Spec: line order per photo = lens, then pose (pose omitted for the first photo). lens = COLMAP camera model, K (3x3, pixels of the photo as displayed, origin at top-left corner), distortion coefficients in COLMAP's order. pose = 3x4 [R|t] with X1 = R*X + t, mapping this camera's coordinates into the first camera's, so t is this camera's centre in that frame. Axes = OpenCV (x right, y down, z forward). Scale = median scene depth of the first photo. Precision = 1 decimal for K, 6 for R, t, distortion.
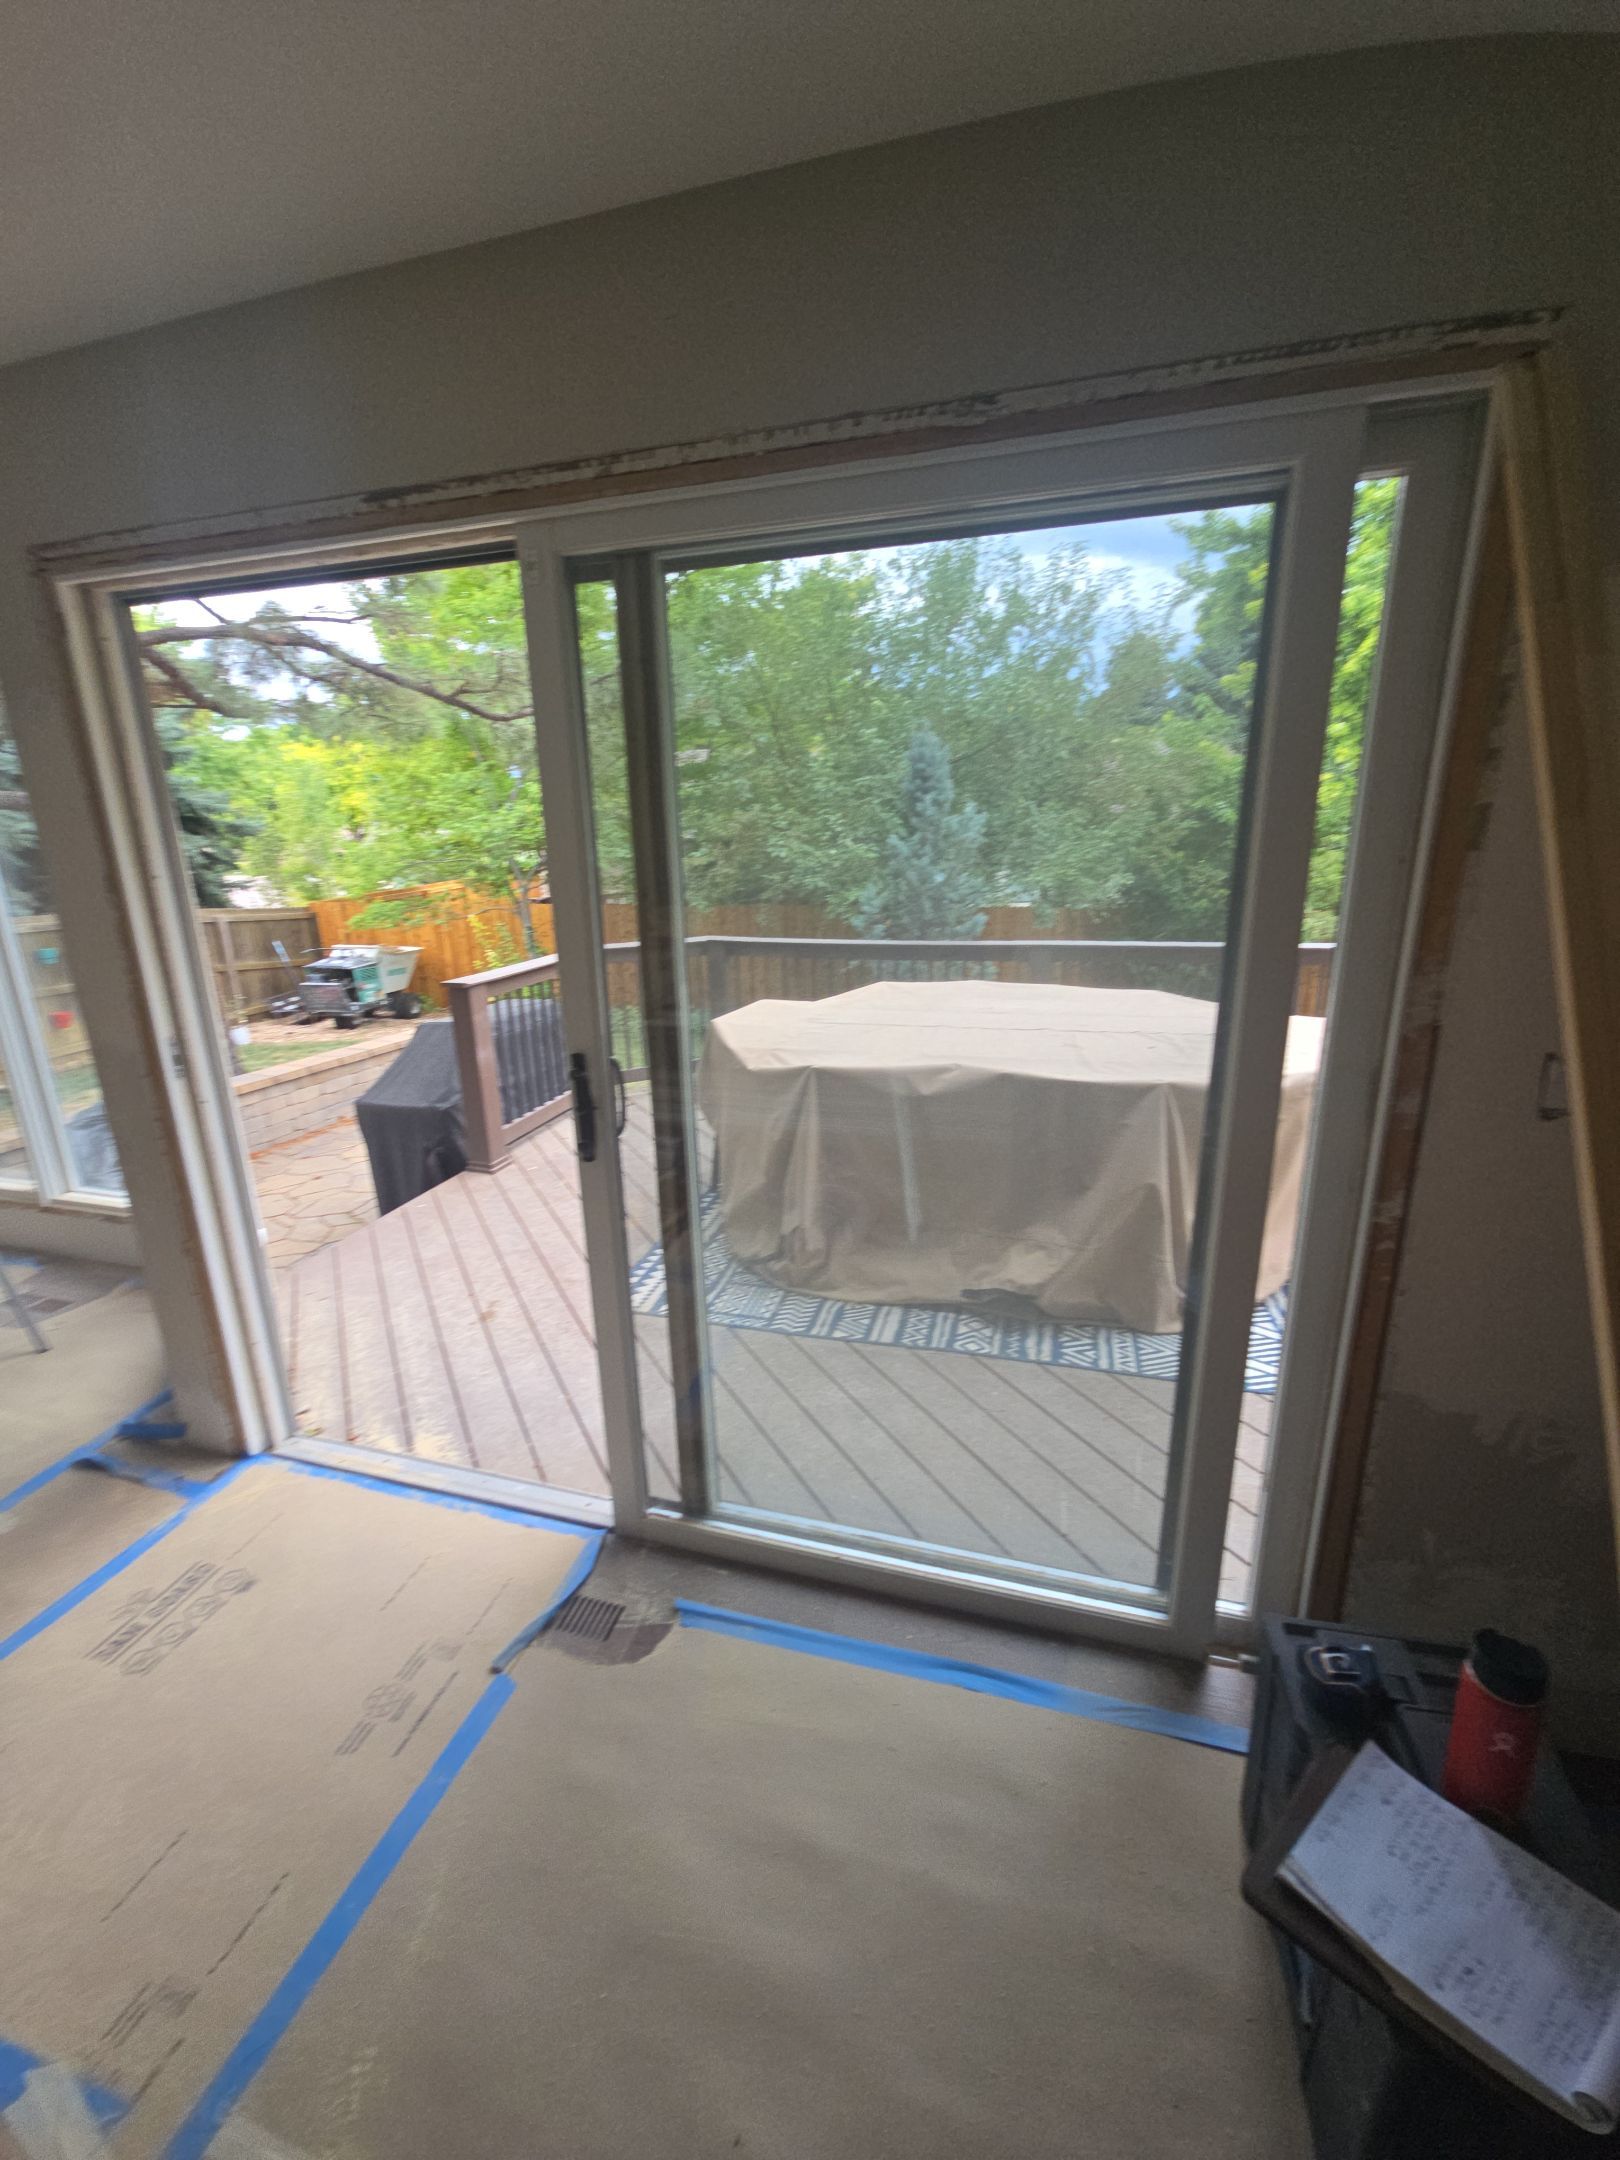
lens RADIAL K [[872.7, 0, 805.3], [0, 872.7, 1077.0], [0, 0, 1]] dist [0.000188, -0.000037]
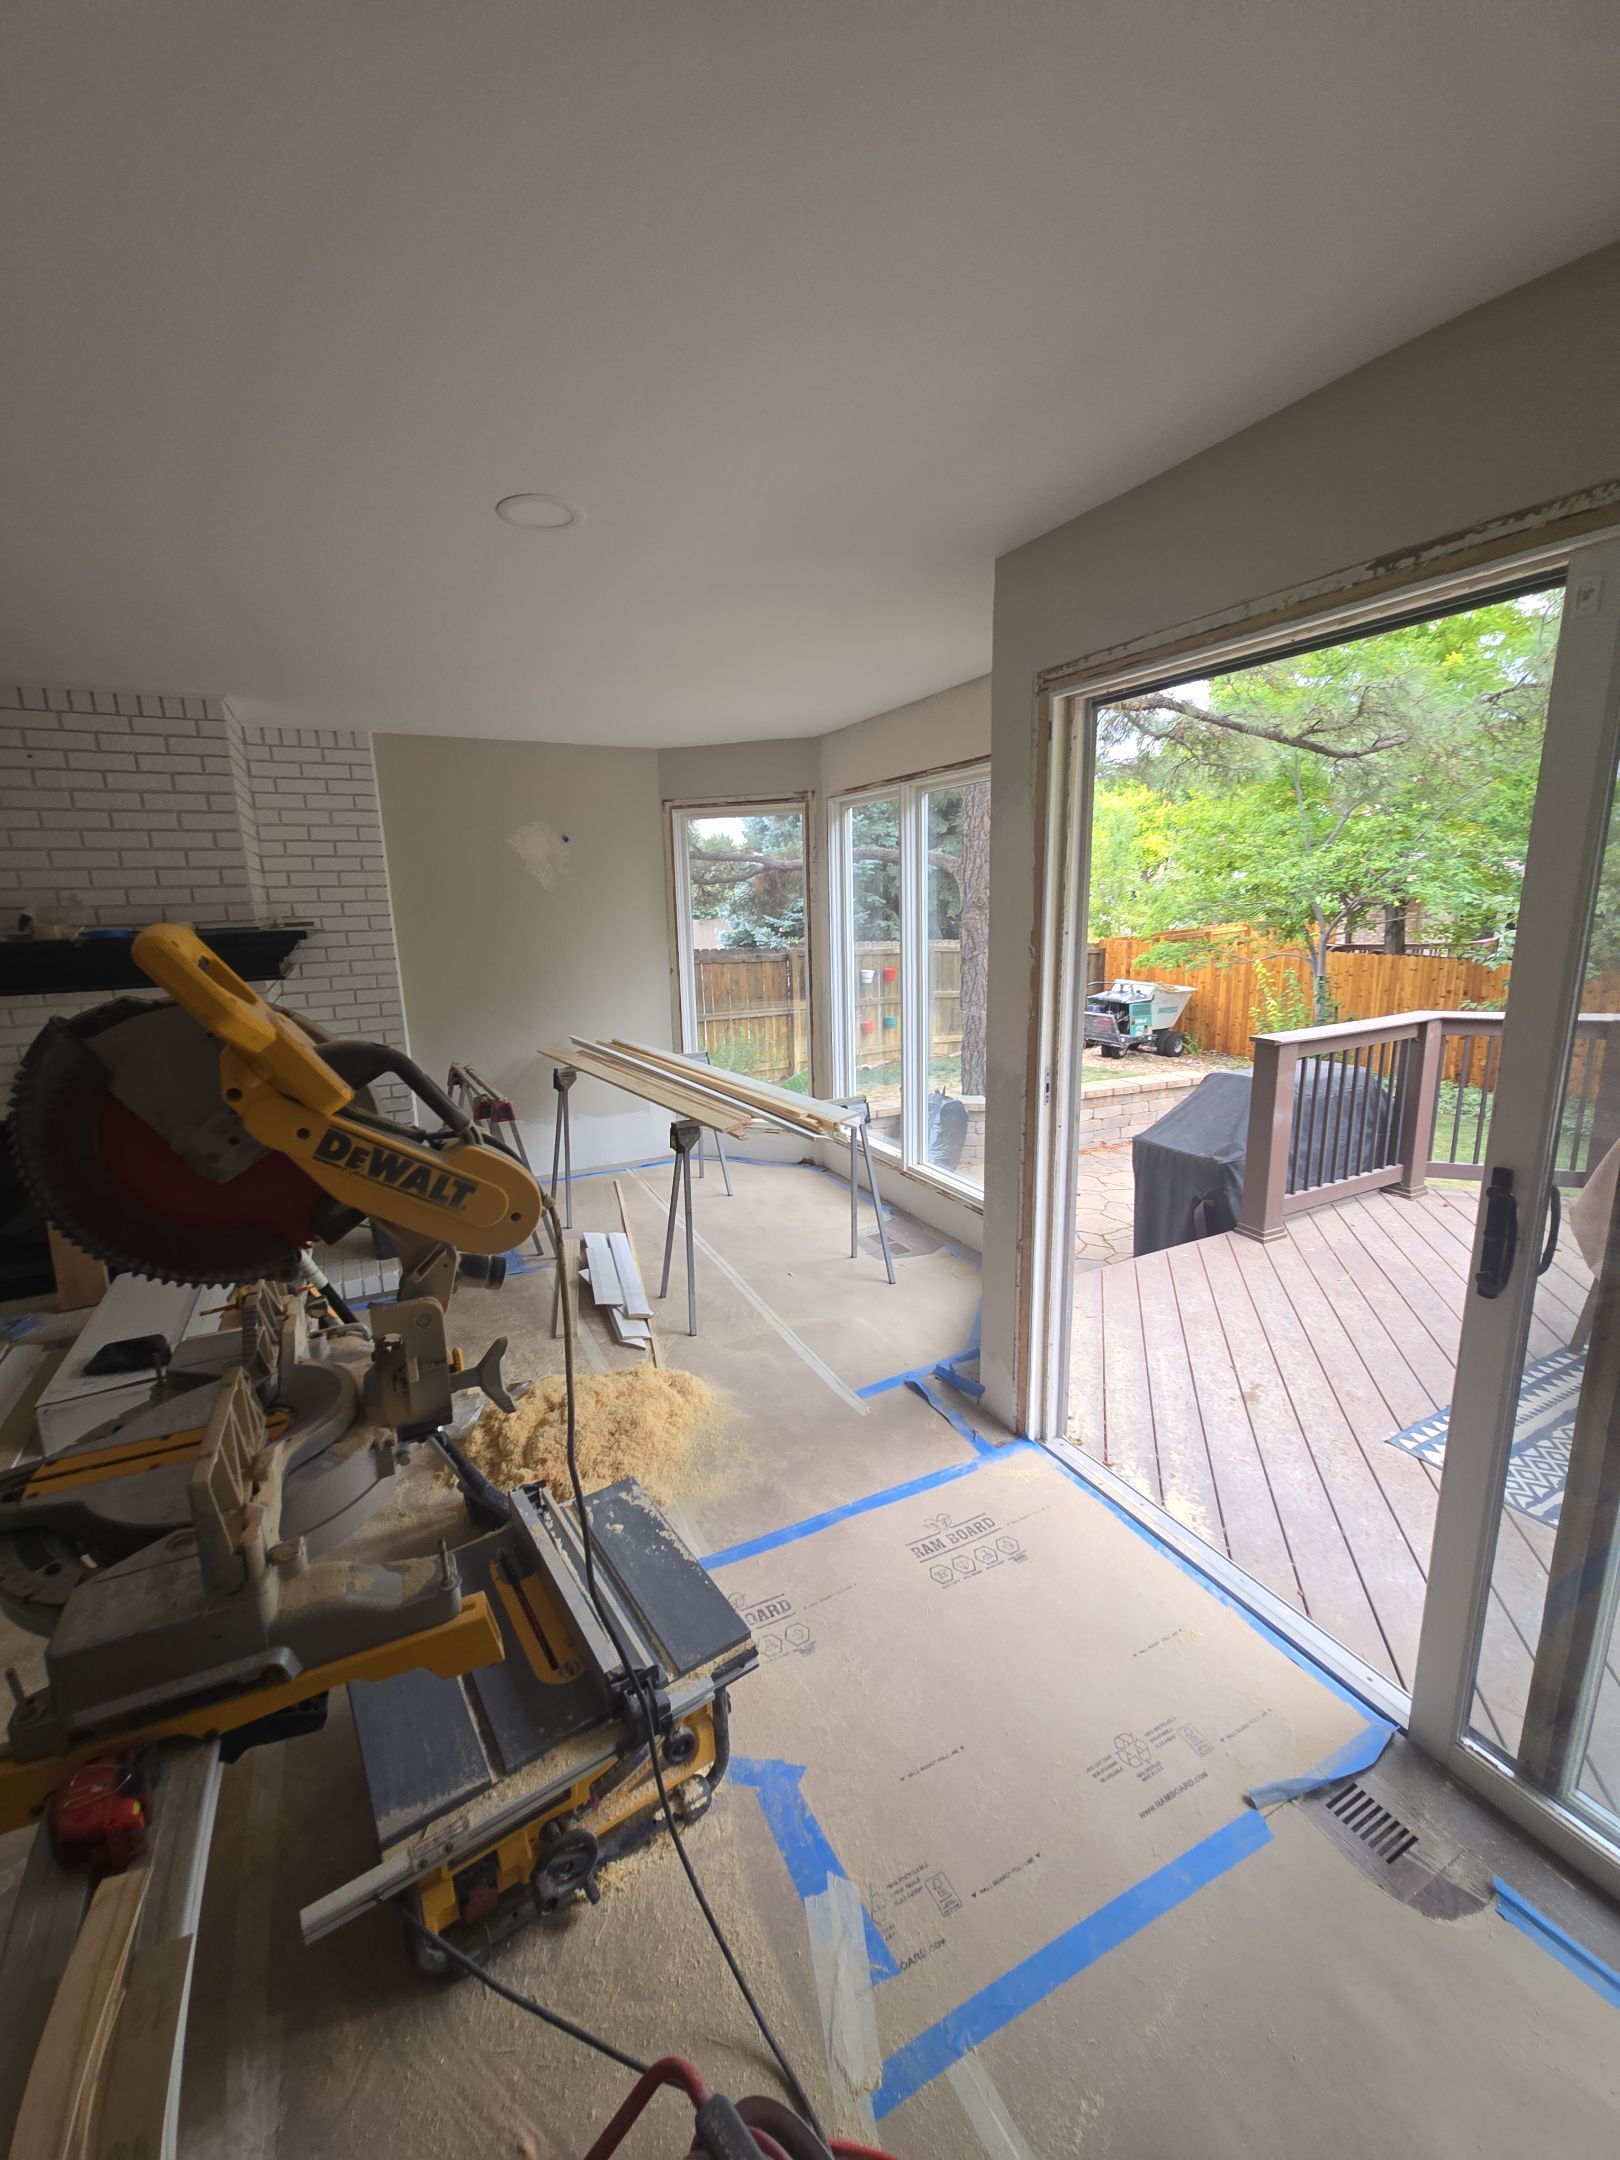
lens RADIAL K [[874.1, 0, 808.1], [0, 874.1, 1077.3], [0, 0, 1]] dist [0.001101, 0.000253]
pose [[0.684671, 0.155152, -0.712147, -0.059697], [-0.184992, 0.982077, 0.036106, -0.008459], [0.704985, 0.107020, 0.701101, -0.026141]]
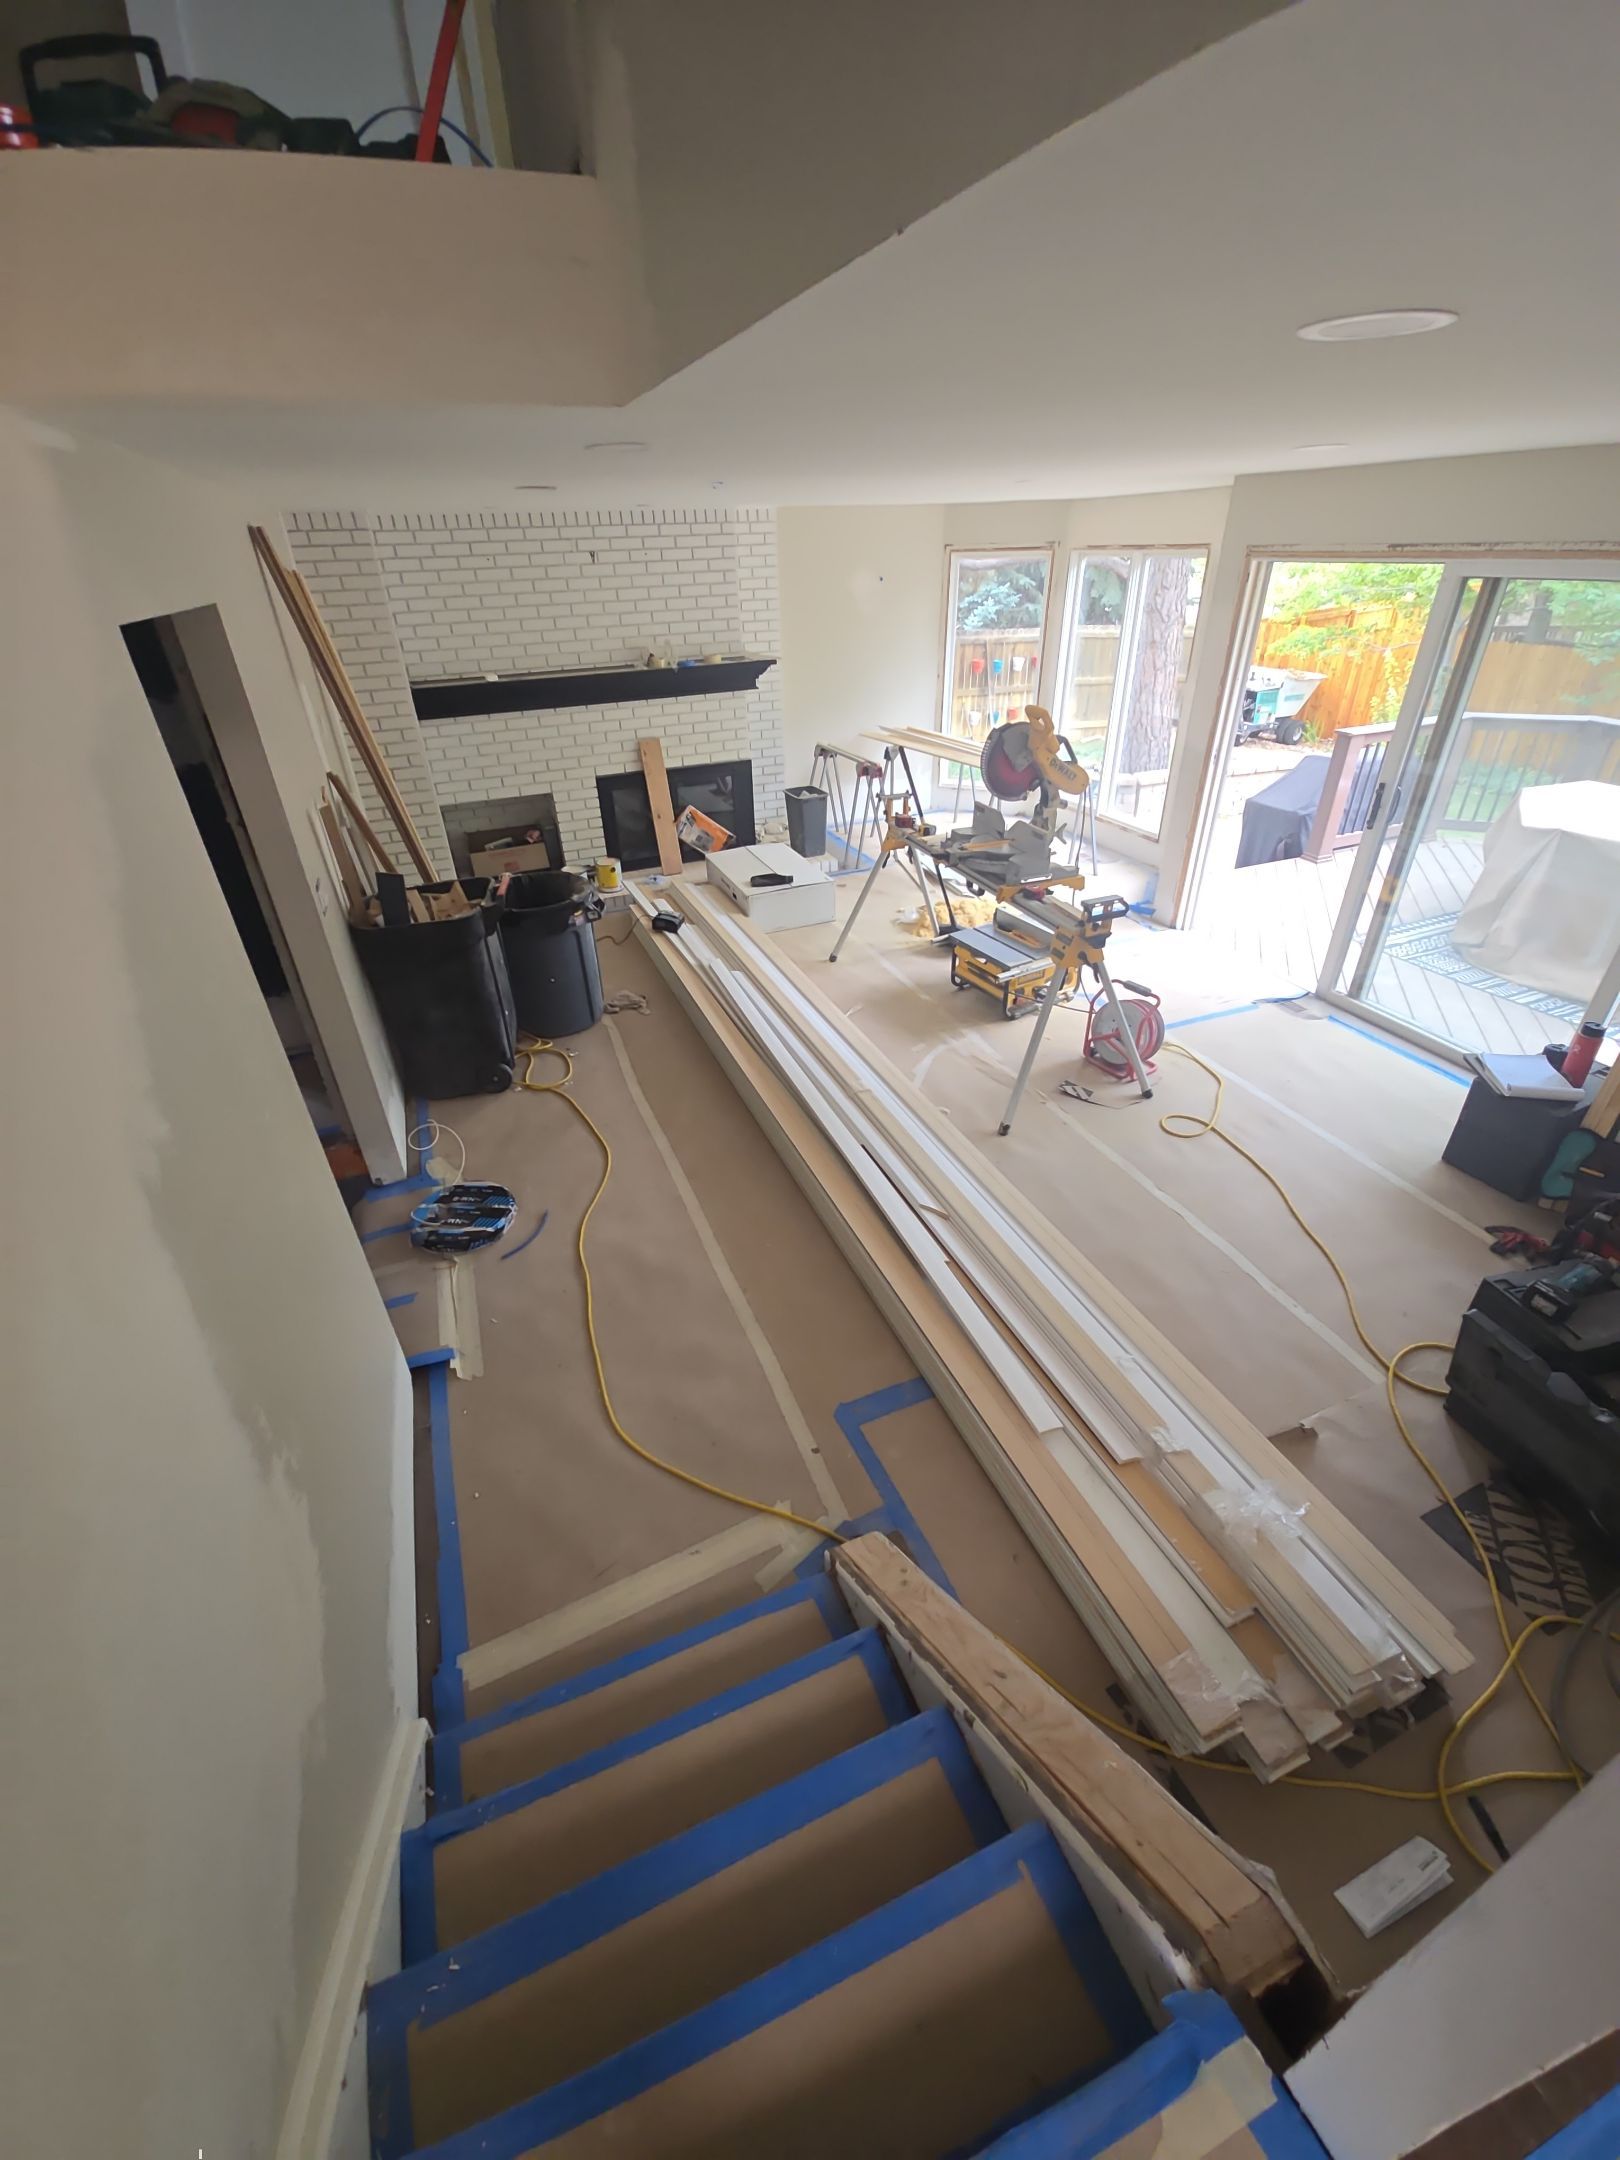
lens RADIAL K [[872.7, 0, 805.3], [0, 872.7, 1077.0], [0, 0, 1]] dist [0.000188, -0.000037]
pose [[0.617614, 0.413731, -0.668864, 0.332676], [-0.193627, 0.904263, 0.380548, 0.046491], [0.762274, -0.105522, 0.638595, -0.871604]]
